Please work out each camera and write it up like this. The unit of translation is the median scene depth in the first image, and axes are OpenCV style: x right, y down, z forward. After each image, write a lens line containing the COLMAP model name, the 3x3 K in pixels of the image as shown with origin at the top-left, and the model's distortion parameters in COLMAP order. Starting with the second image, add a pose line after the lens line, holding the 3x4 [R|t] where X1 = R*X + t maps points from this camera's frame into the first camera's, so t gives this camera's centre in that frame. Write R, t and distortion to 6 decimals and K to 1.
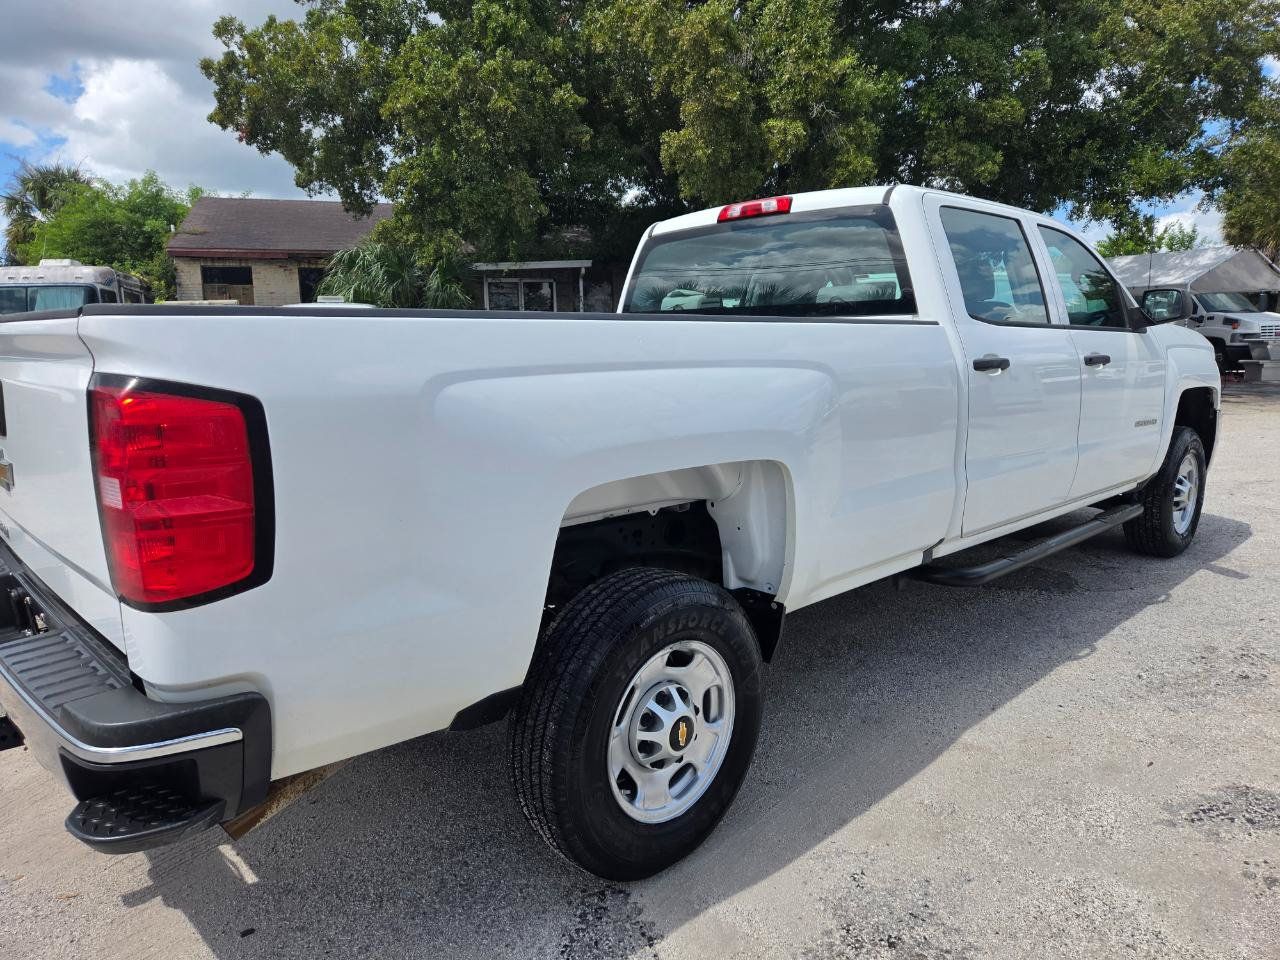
lens RADIAL K [[862.6, 0, 635.4], [0, 862.6, 477.7], [0, 0, 1]] dist [0.062804, -0.053135]
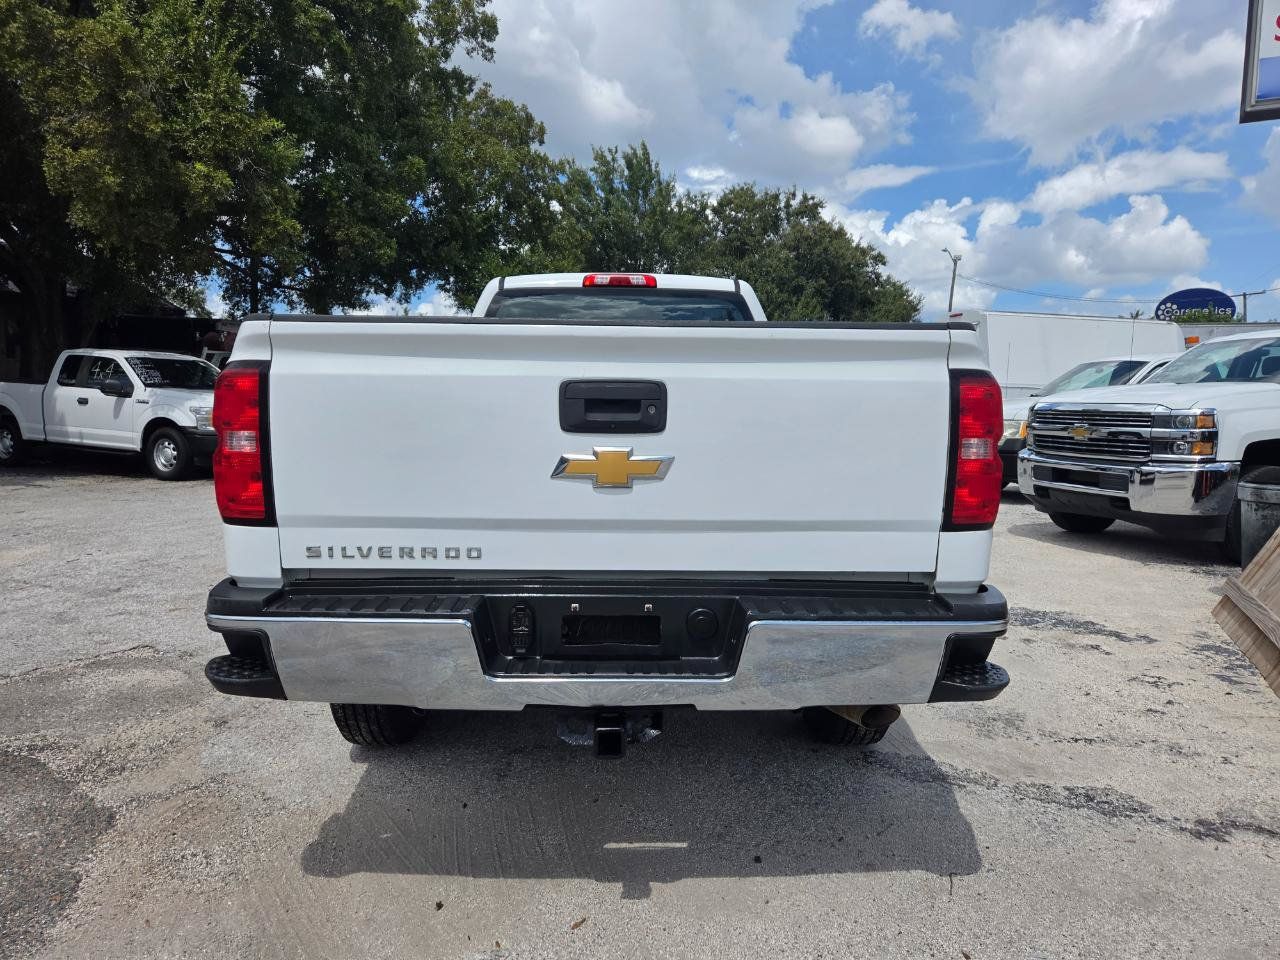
lens RADIAL K [[862.6, 0, 644.5], [0, 862.6, 477.7], [0, 0, 1]] dist [0.062804, -0.053135]
pose [[0.678703, -0.031886, 0.733720, -0.592188], [0.092227, 0.994849, -0.042078, 0.015898], [-0.728599, 0.096227, 0.678148, 0.145969]]
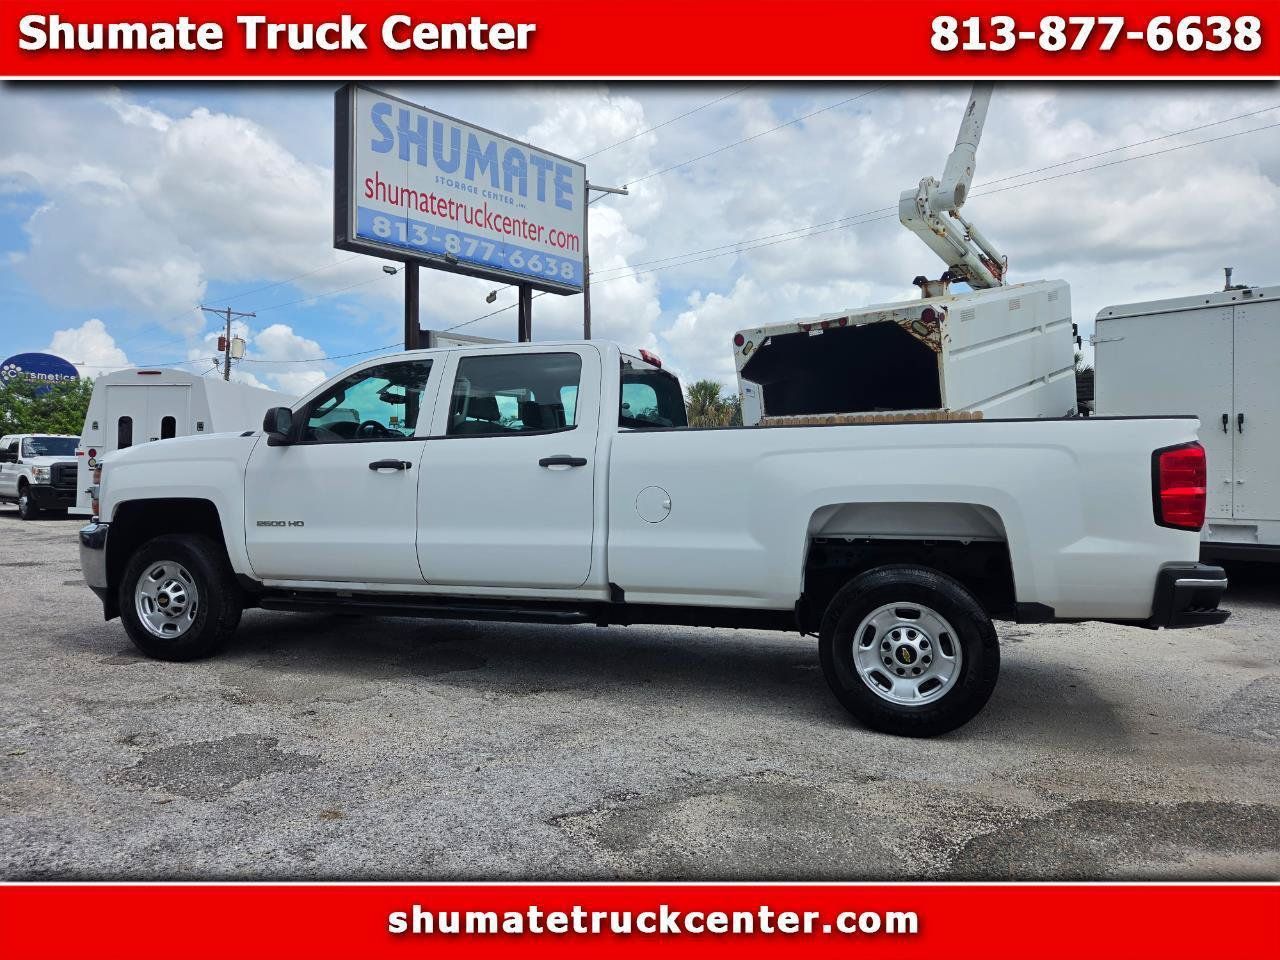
lens RADIAL K [[862.6, 0, 623.1], [0, 862.6, 474.2], [0, 0, 1]] dist [0.062804, -0.053135]
pose [[-0.469044, 0.024056, 0.882847, -0.850755], [0.147684, 0.987690, 0.051550, -0.157757], [-0.870739, 0.154562, -0.466823, 1.351364]]
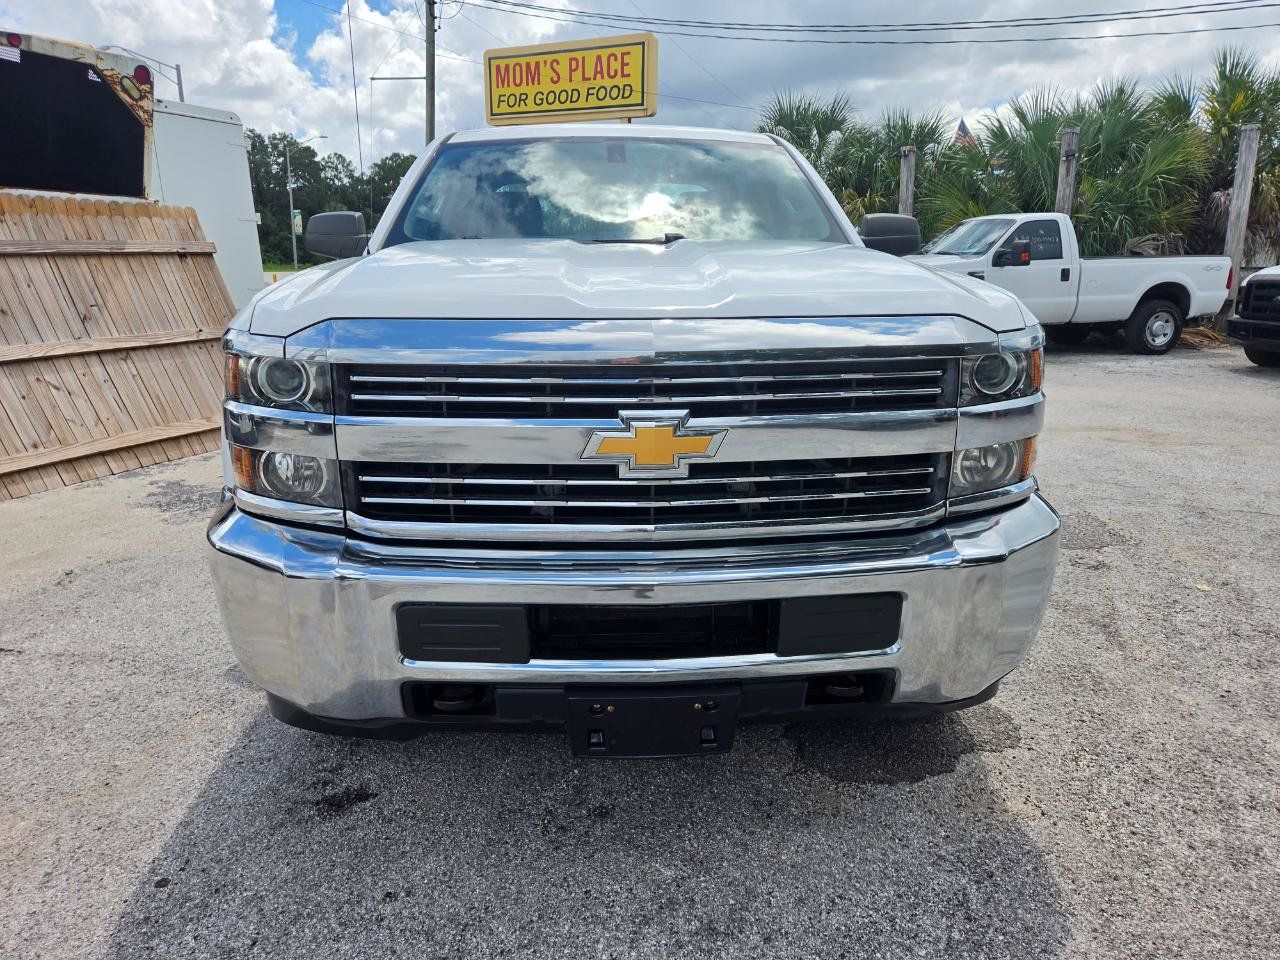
lens RADIAL K [[862.6, 0, 640.3], [0, 862.6, 475.0], [0, 0, 1]] dist [0.062804, -0.053135]
pose [[-0.642663, 0.211740, -0.736308, 0.939352], [-0.105603, 0.927397, 0.358864, -0.279241], [0.758836, 0.308386, -0.573643, 1.525343]]
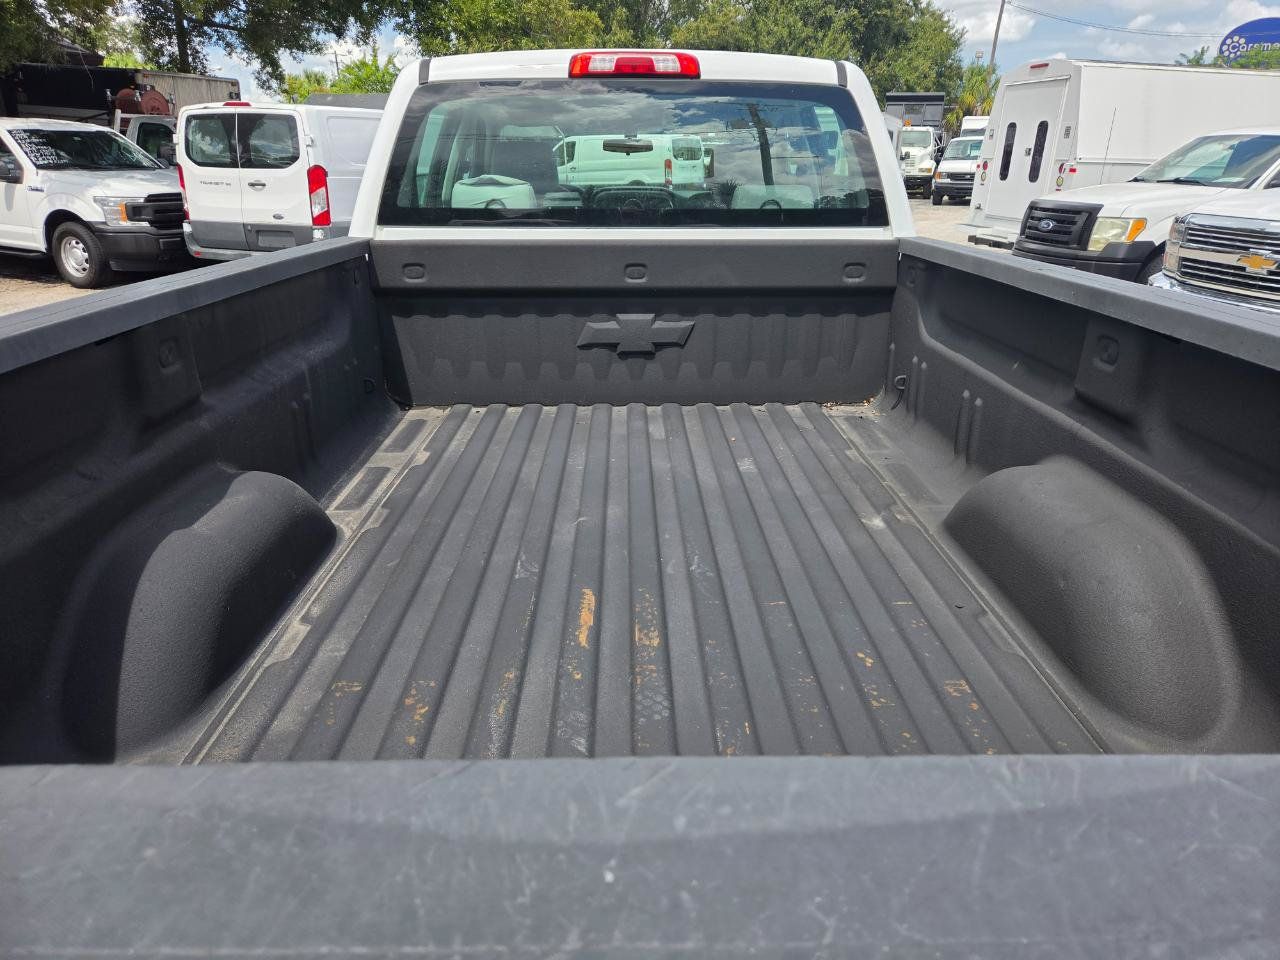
lens RADIAL K [[862.6, 0, 647.5], [0, 862.6, 469.7], [0, 0, 1]] dist [0.062804, -0.053135]
pose [[0.676698, -0.224591, 0.701169, -0.333420], [0.095958, 0.971119, 0.218450, -0.117264], [-0.729980, -0.080541, 0.678706, 0.399413]]
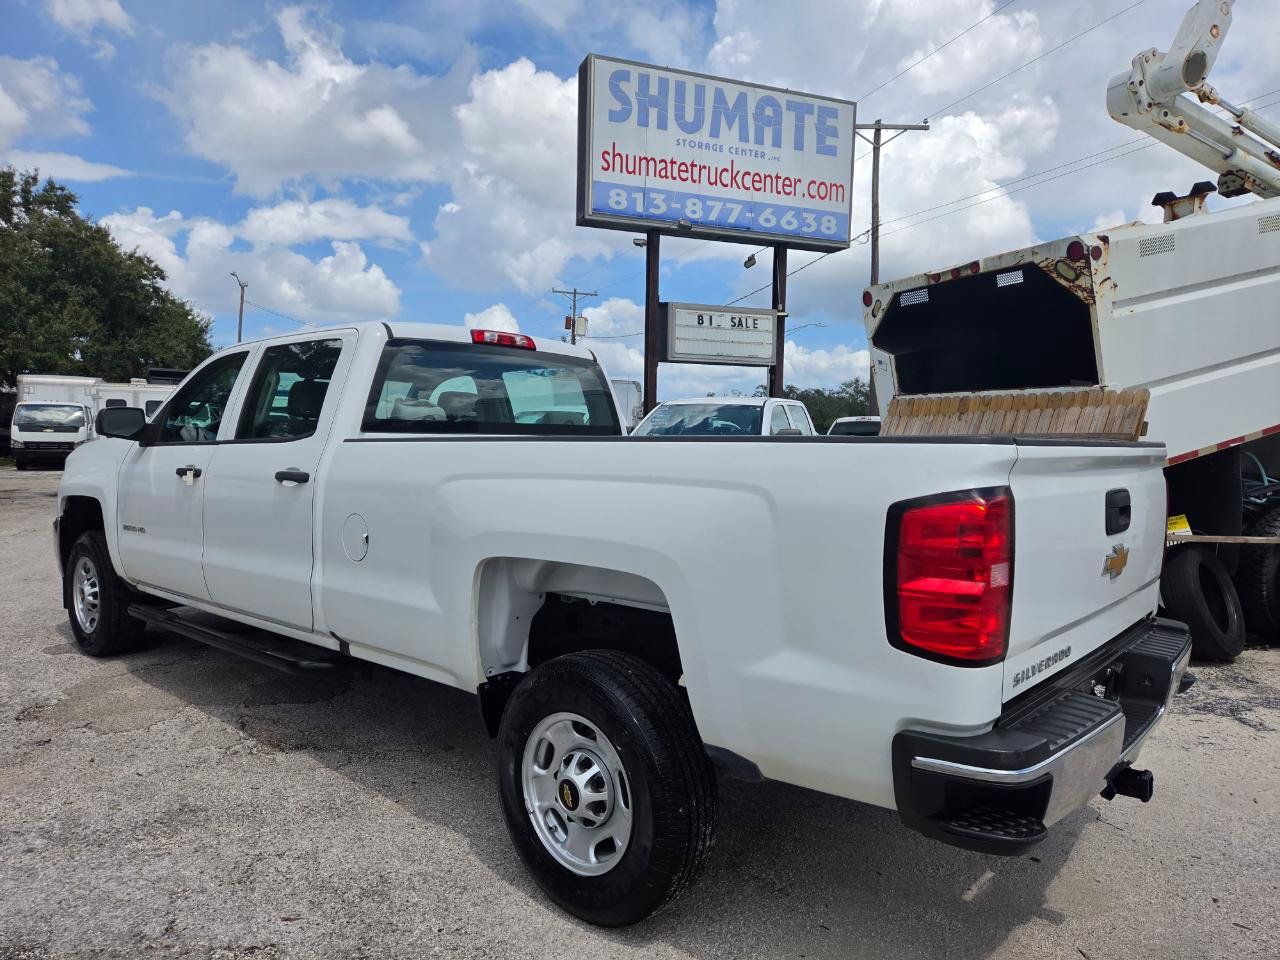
lens RADIAL K [[862.6, 0, 639.7], [0, 862.6, 474.8], [0, 0, 1]] dist [0.062804, -0.053135]
pose [[-0.080562, -0.018568, 0.996577, -0.781892], [0.147399, 0.988612, 0.030336, -0.113021], [-0.985791, 0.149338, -0.076907, 0.729652]]
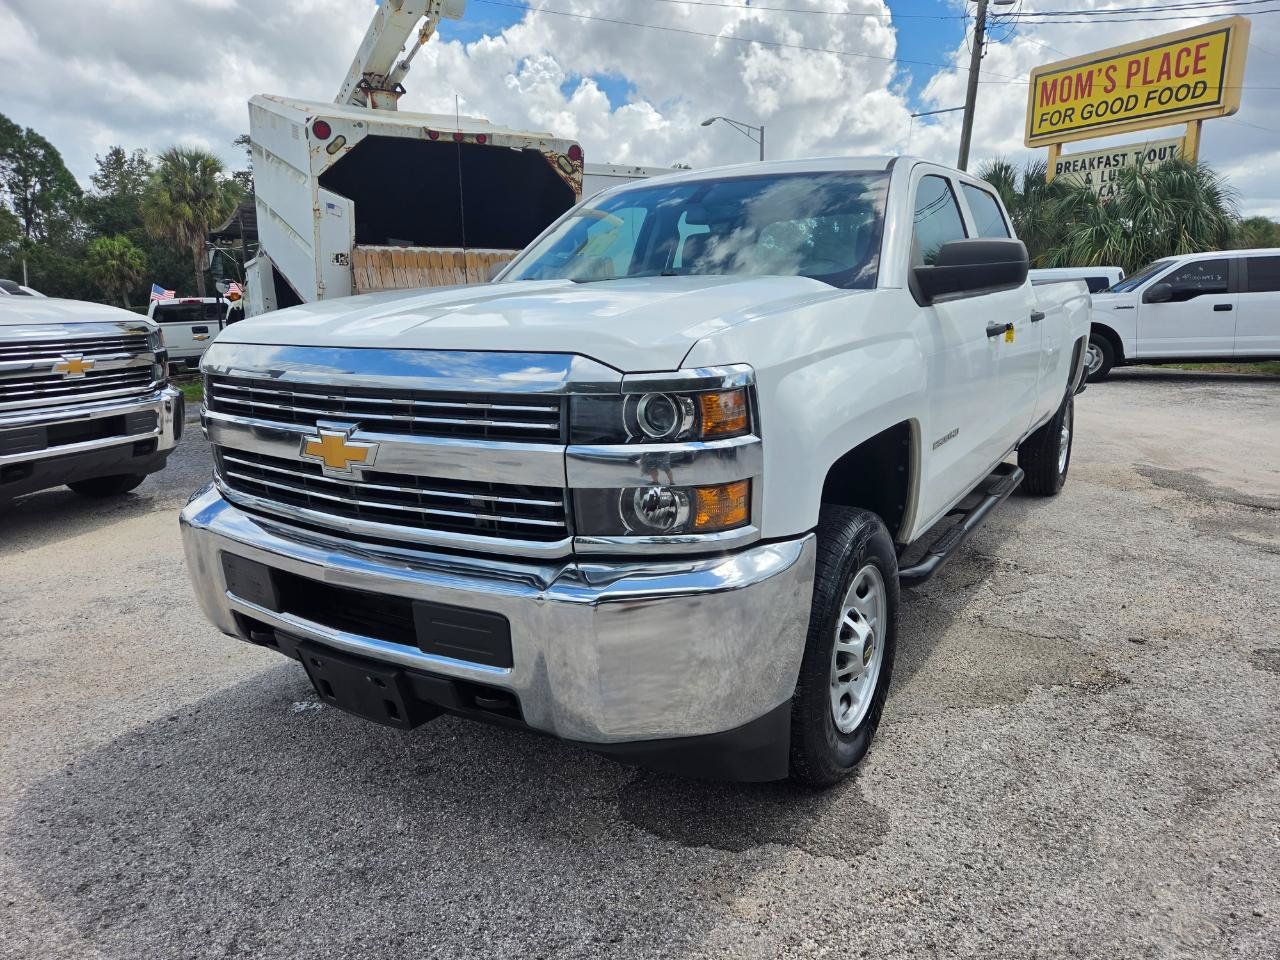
lens RADIAL K [[862.6, 0, 653.4], [0, 862.6, 484.9], [0, 0, 1]] dist [0.062804, -0.053135]
pose [[-0.968064, 0.094007, -0.232412, 0.622164], [0.001684, 0.929454, 0.368935, -0.307208], [0.250699, 0.356762, -0.899928, 1.755428]]
